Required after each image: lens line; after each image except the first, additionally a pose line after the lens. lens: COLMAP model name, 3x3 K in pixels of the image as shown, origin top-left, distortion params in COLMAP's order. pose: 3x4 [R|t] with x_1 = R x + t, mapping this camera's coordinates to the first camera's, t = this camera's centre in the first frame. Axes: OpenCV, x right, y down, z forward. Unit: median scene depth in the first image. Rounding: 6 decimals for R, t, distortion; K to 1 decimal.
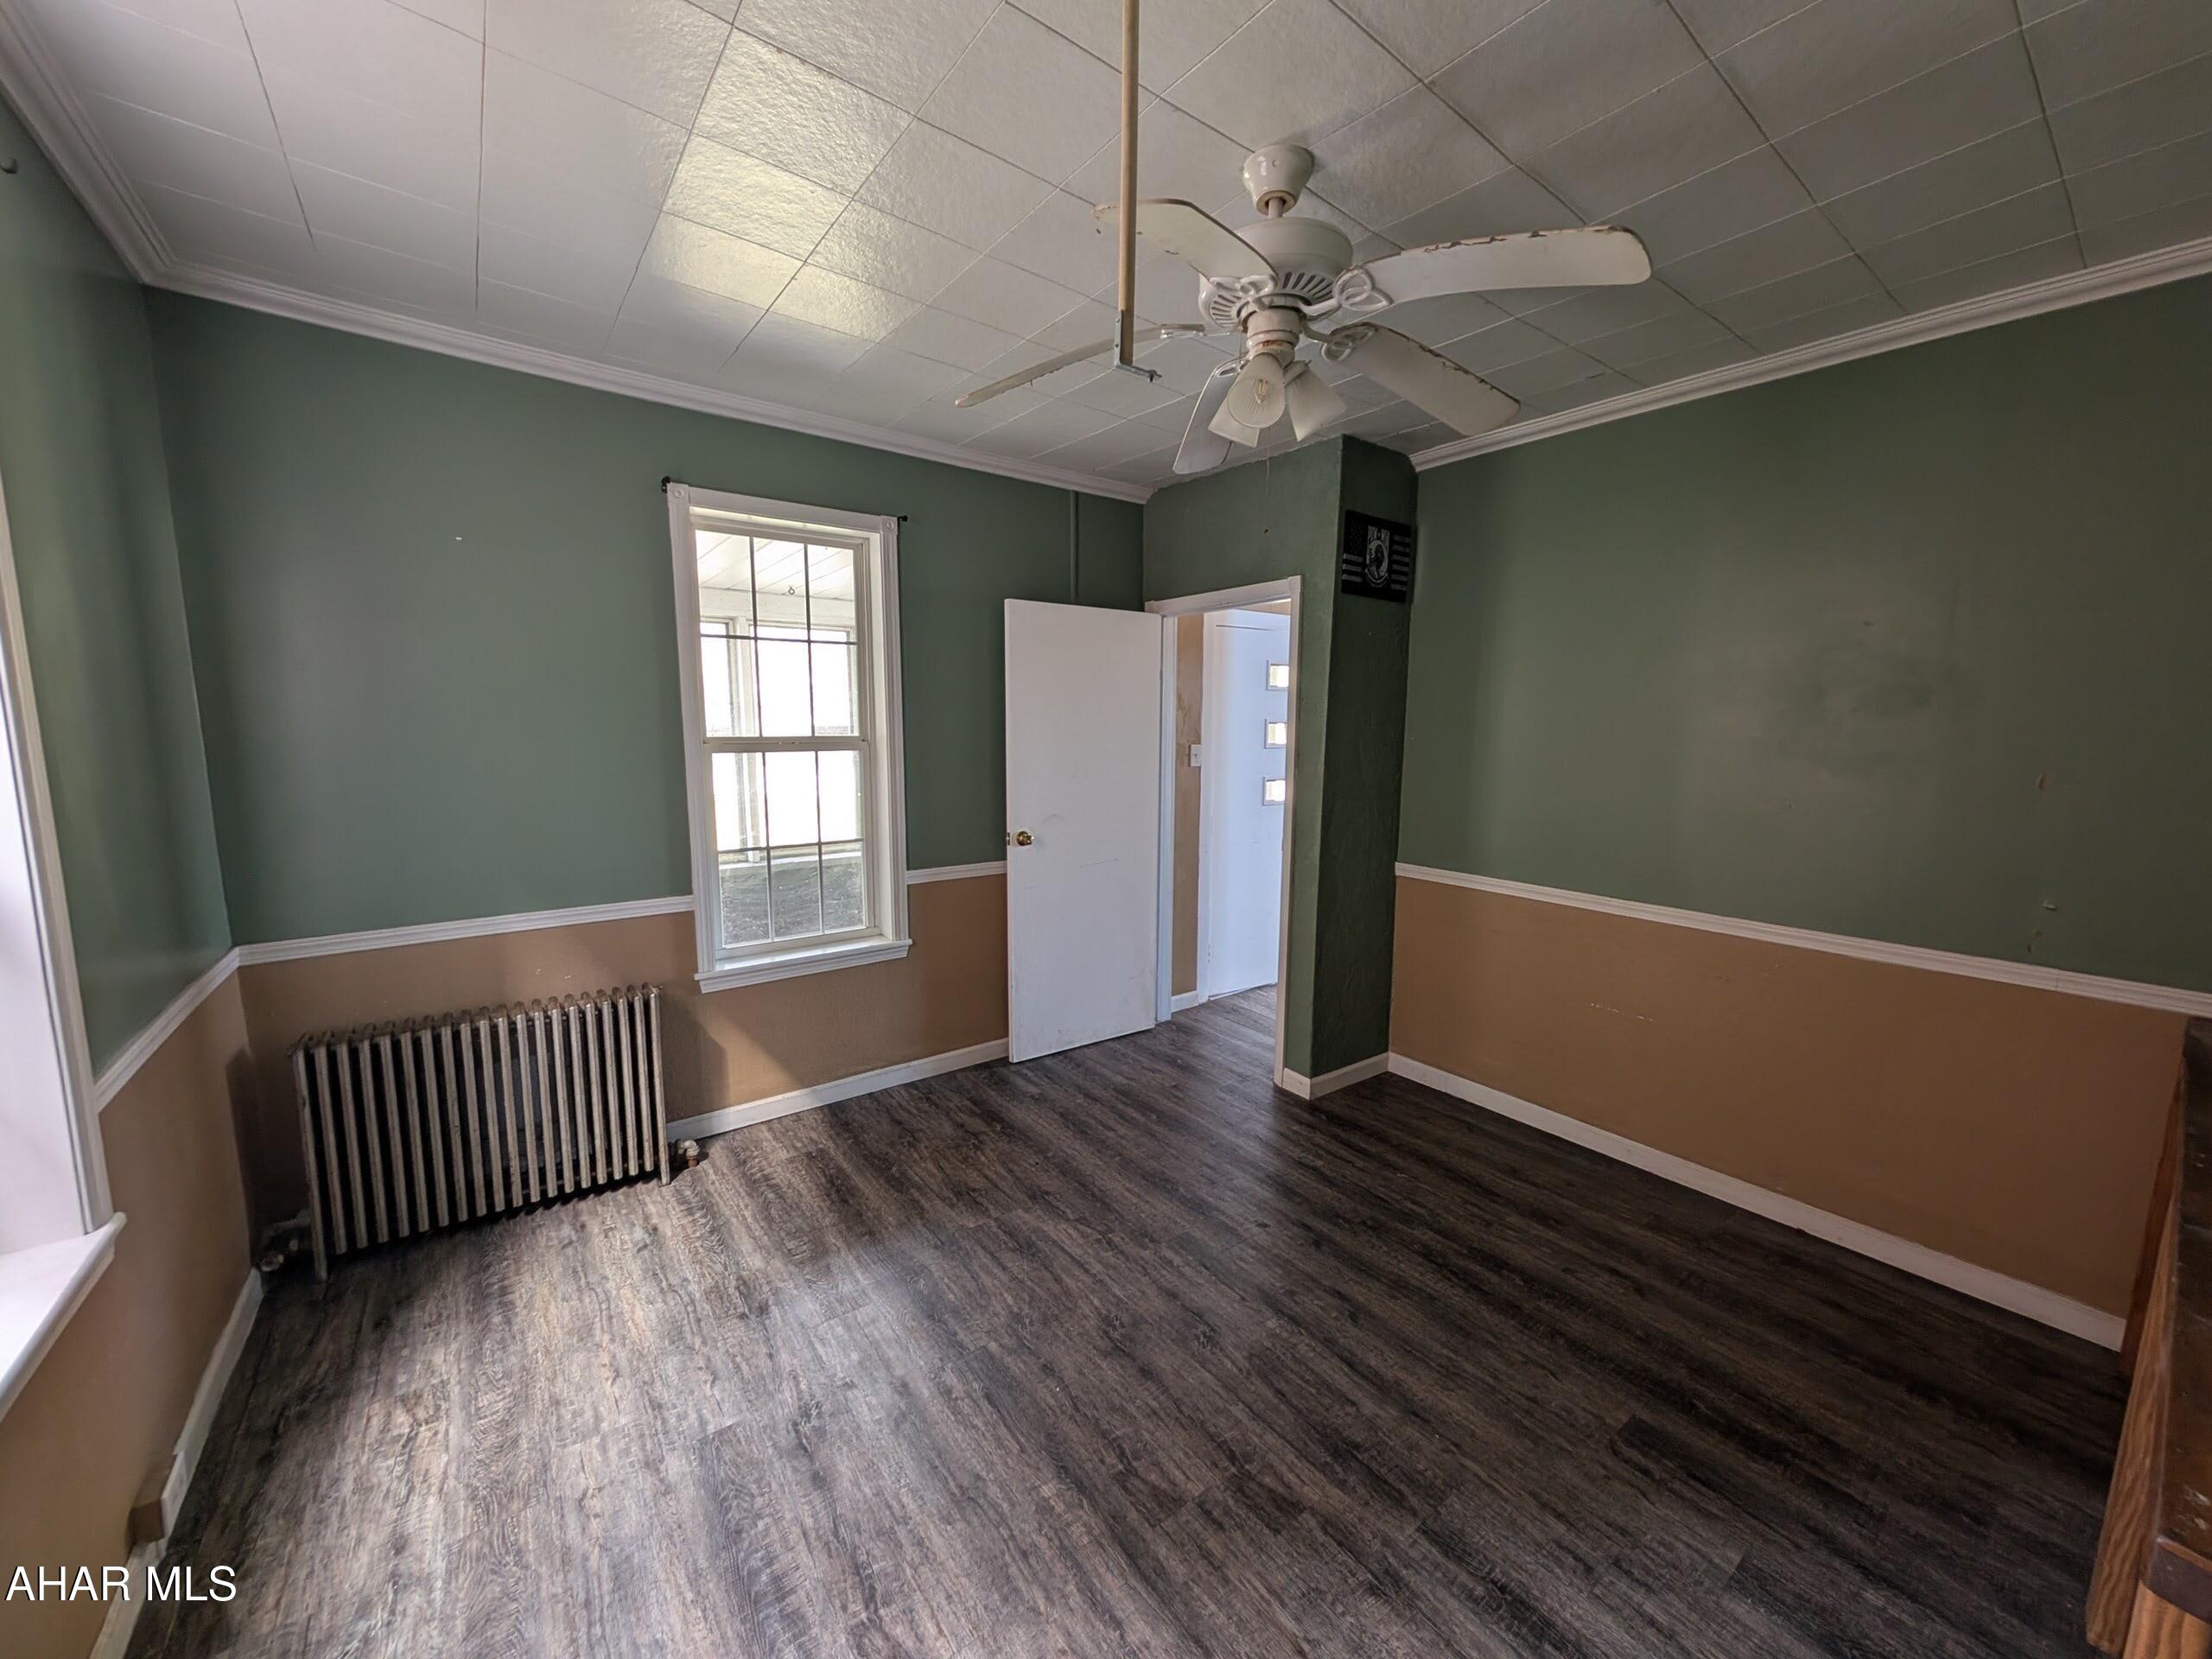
lens RADIAL K [[833.3, 0, 1100.1], [0, 833.3, 834.3], [0, 0, 1]] dist [0.000006, 0.000098]
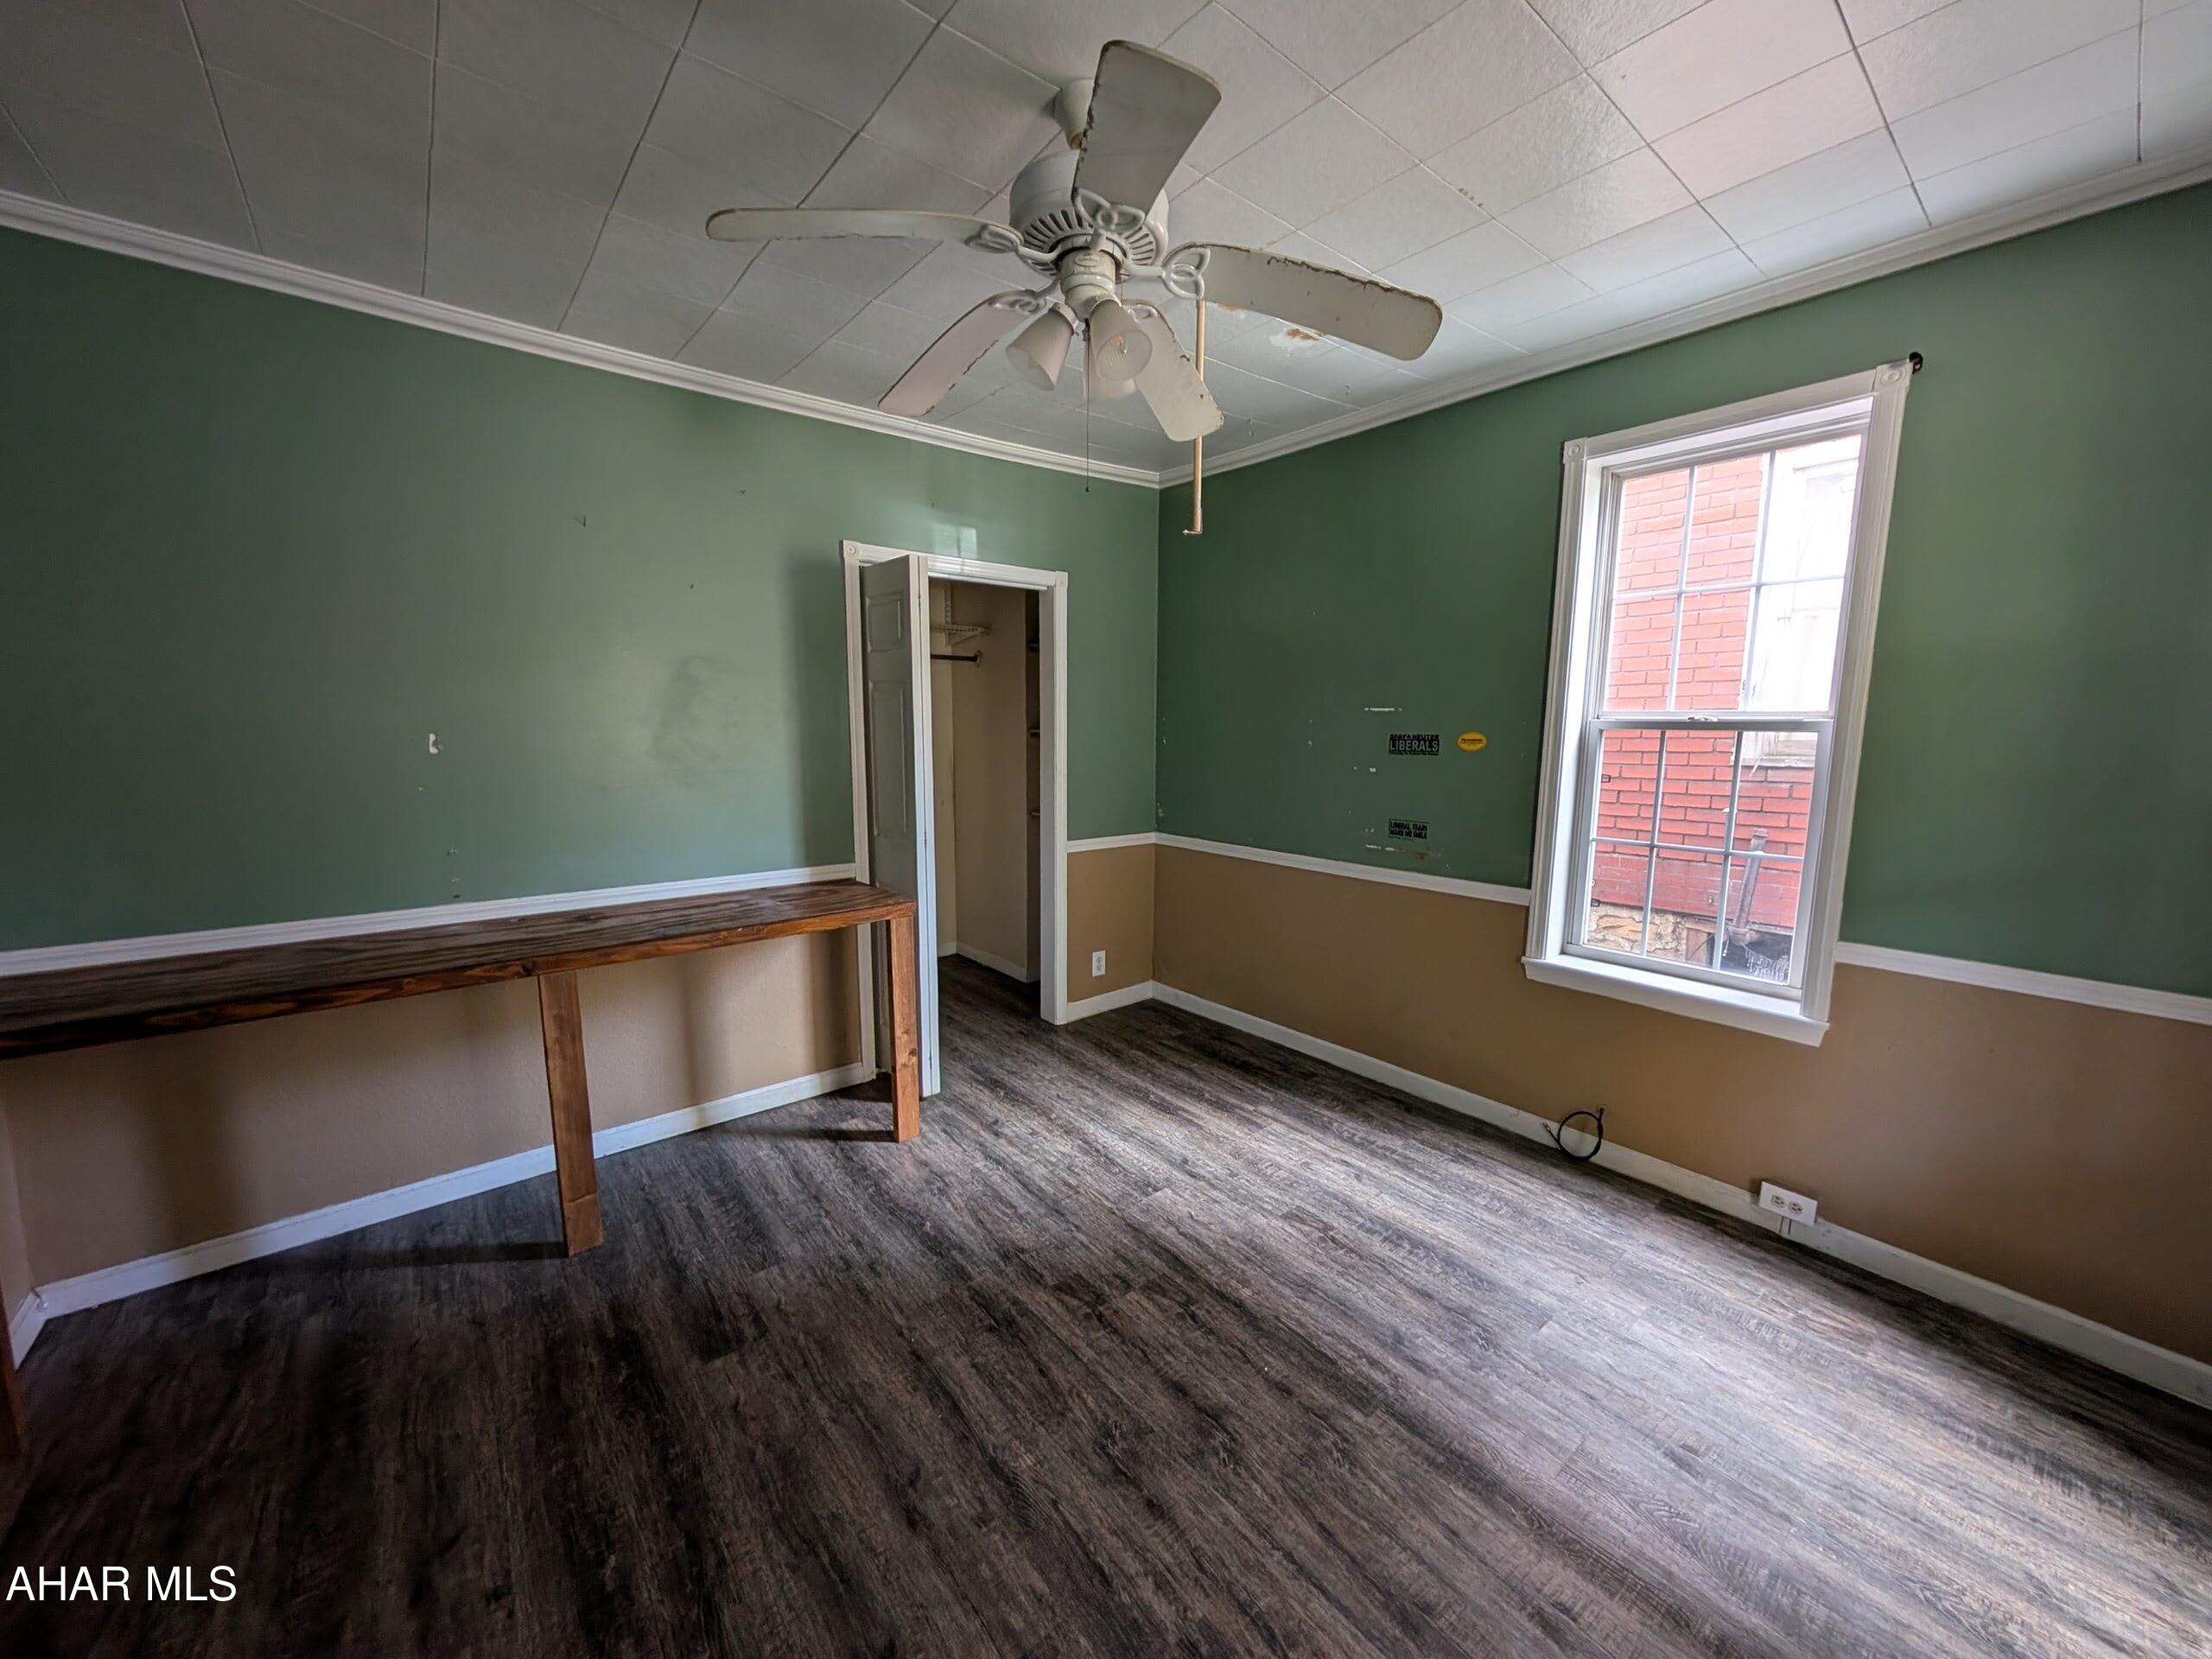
lens RADIAL K [[833.3, 0, 1100.1], [0, 833.3, 834.3], [0, 0, 1]] dist [0.000006, 0.000098]
pose [[-0.999168, -0.009802, -0.039584, 0.208151], [-0.020090, 0.963034, 0.268629, -0.229546], [0.035487, 0.269201, -0.962430, 1.915923]]
